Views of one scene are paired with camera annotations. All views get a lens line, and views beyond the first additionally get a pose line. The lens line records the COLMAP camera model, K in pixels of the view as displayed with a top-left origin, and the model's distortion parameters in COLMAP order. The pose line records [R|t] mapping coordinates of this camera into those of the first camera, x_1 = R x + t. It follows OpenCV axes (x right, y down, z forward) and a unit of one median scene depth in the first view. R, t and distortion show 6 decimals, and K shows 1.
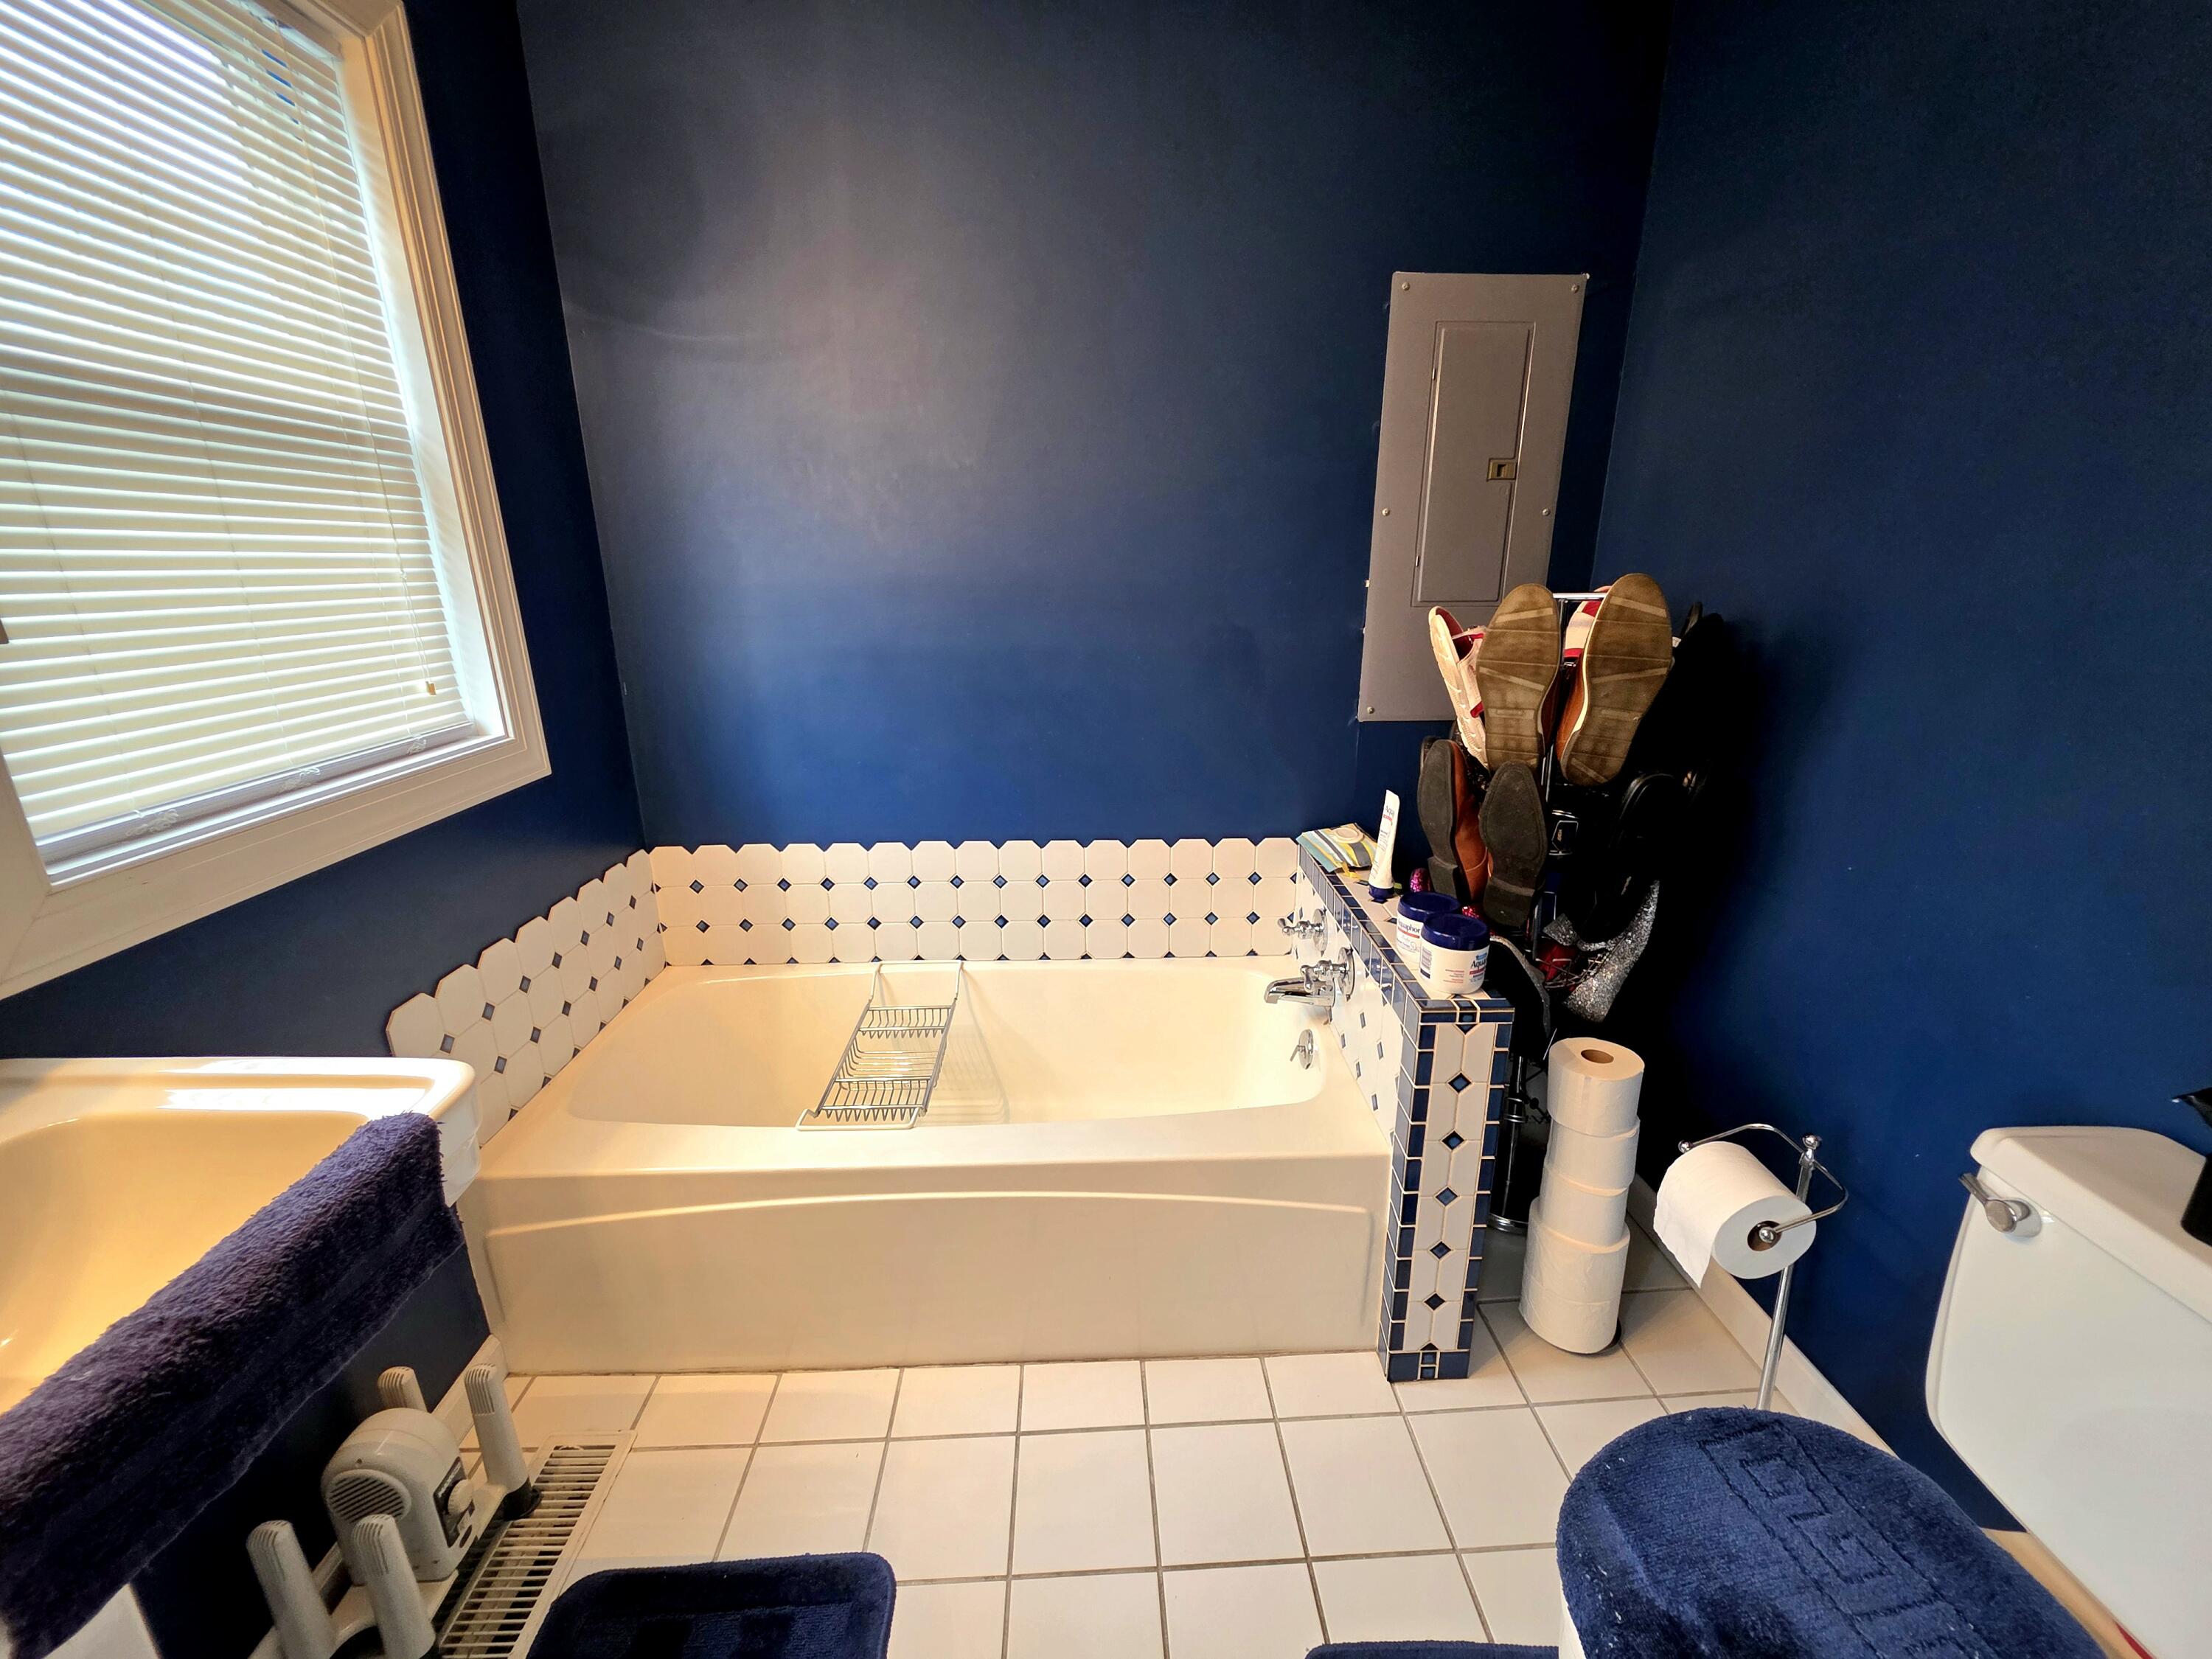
lens RADIAL K [[889.1, 0, 1106.0], [0, 889.1, 829.5], [0, 0, 1]] dist [0.007165, -0.000887]
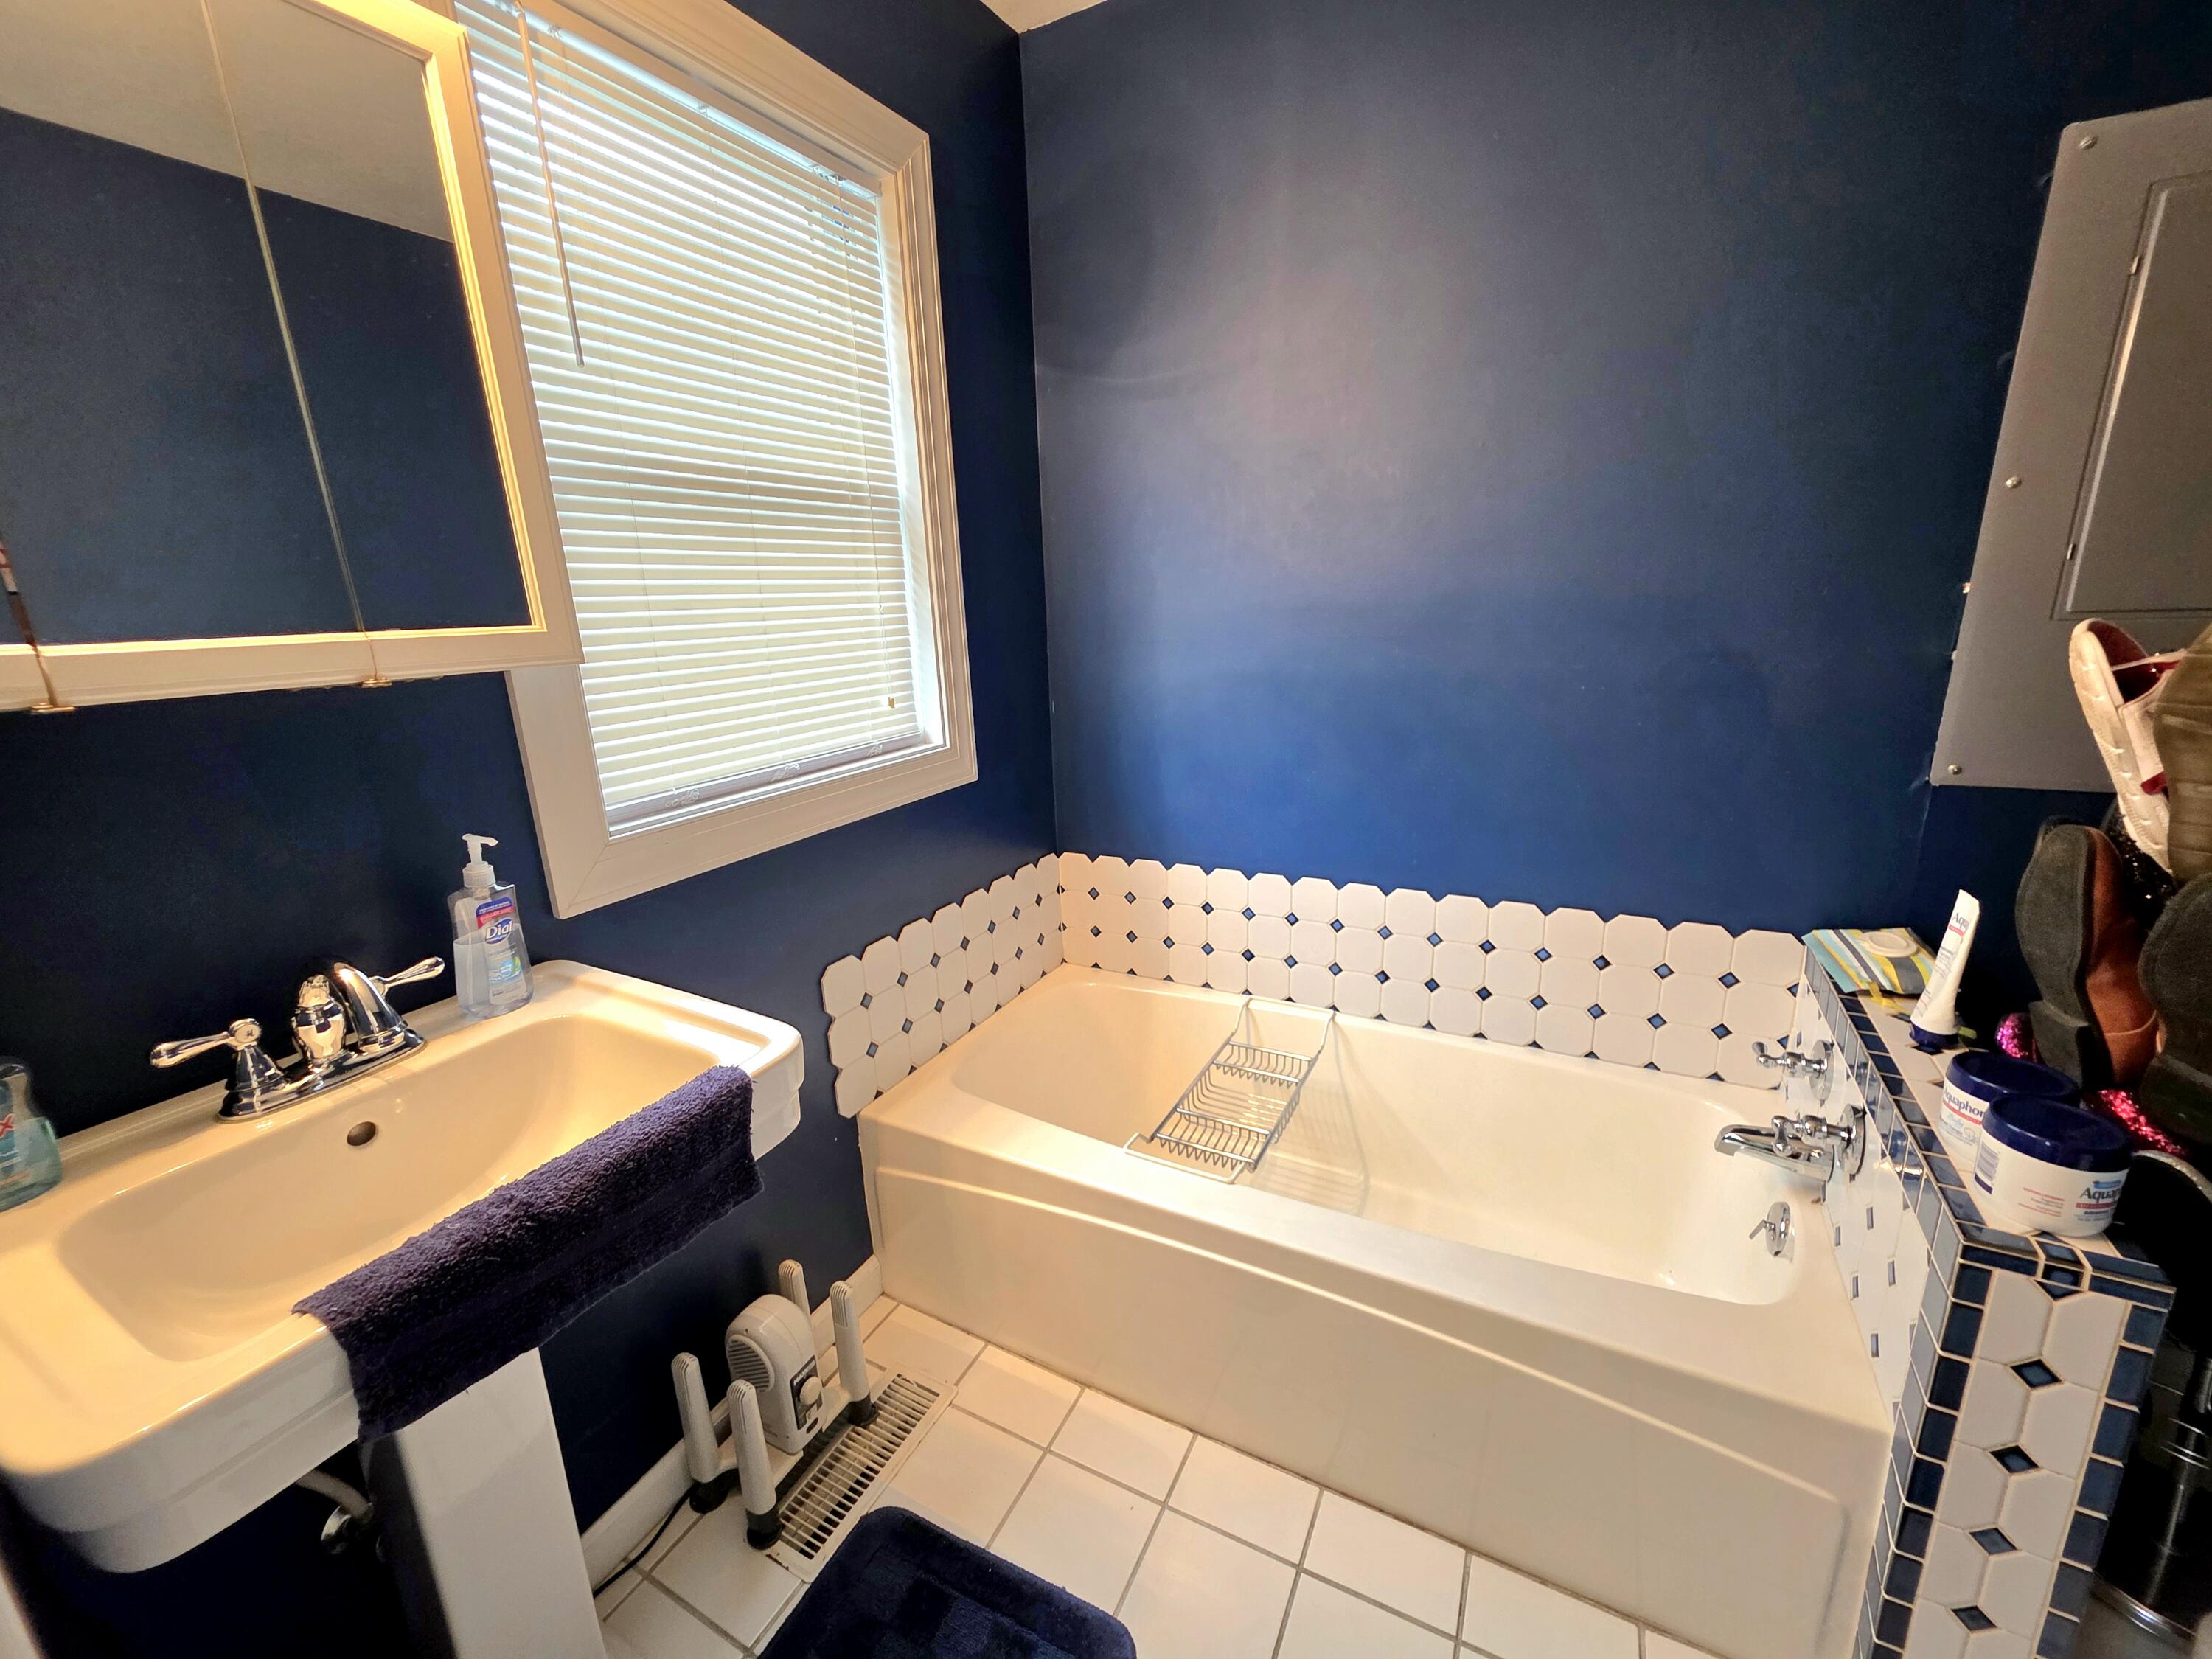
lens RADIAL K [[889.1, 0, 1106.0], [0, 889.1, 829.5], [0, 0, 1]] dist [0.007165, -0.000887]
pose [[0.869650, 0.097330, -0.483979, 0.084815], [-0.109635, 0.993968, 0.002891, -0.023268], [0.481341, 0.050547, 0.875075, 0.100200]]
